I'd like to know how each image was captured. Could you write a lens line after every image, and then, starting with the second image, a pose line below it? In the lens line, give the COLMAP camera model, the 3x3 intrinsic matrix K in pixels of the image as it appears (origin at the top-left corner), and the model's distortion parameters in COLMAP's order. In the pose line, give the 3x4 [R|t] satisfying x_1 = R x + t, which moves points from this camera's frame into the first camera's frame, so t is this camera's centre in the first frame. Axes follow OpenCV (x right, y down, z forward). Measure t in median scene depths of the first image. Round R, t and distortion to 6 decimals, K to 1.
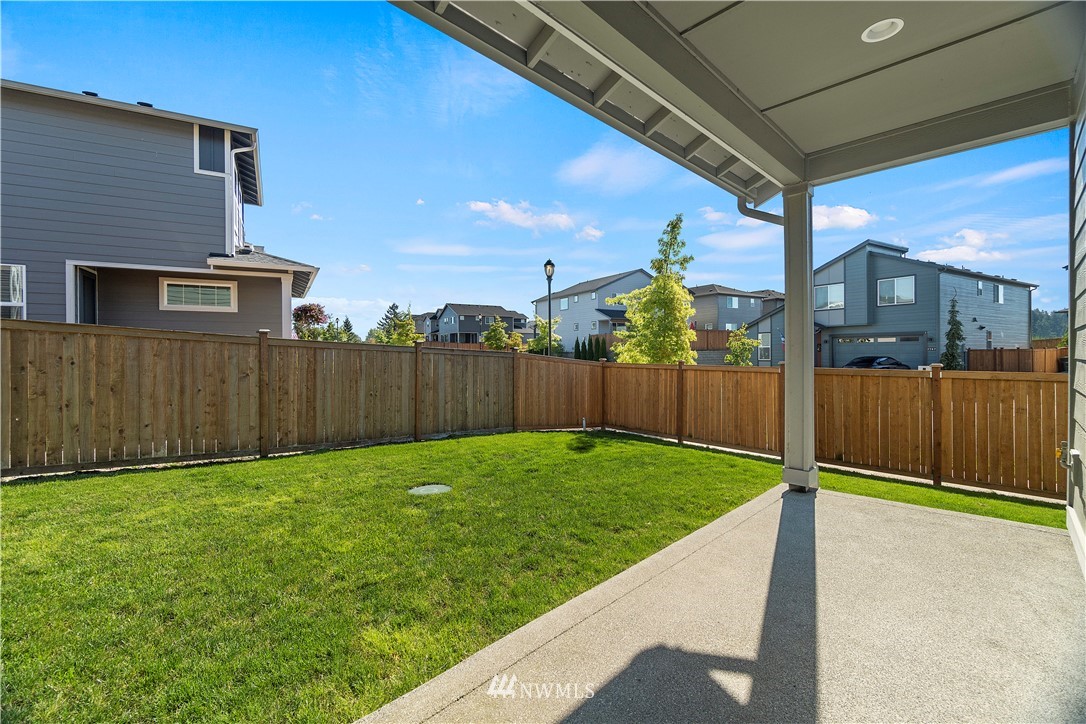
lens RADIAL K [[462.0, 0, 546.2], [0, 462.0, 356.4], [0, 0, 1]] dist [-0.009529, -0.000045]
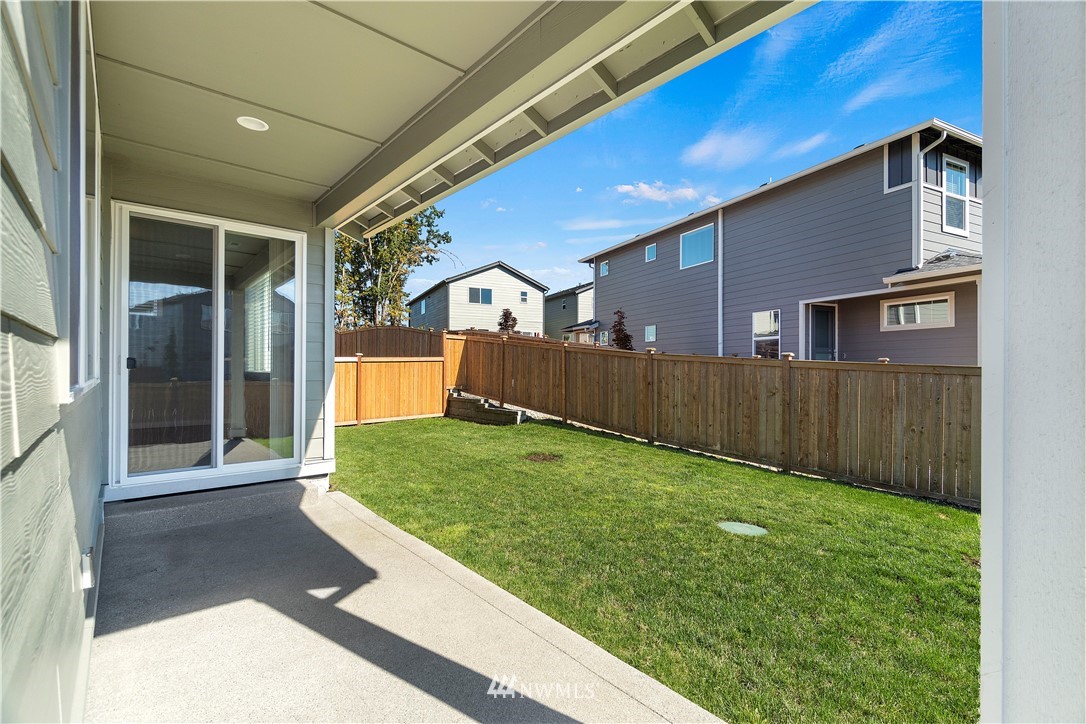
lens RADIAL K [[491.7, 0, 545.7], [0, 491.7, 366.8], [0, 0, 1]] dist [0.001768, 0.000533]
pose [[-0.072492, -0.001659, -0.997368, 0.545236], [-0.010922, 0.999940, -0.000870, -0.017591], [0.997309, 0.010830, -0.072506, 0.501772]]
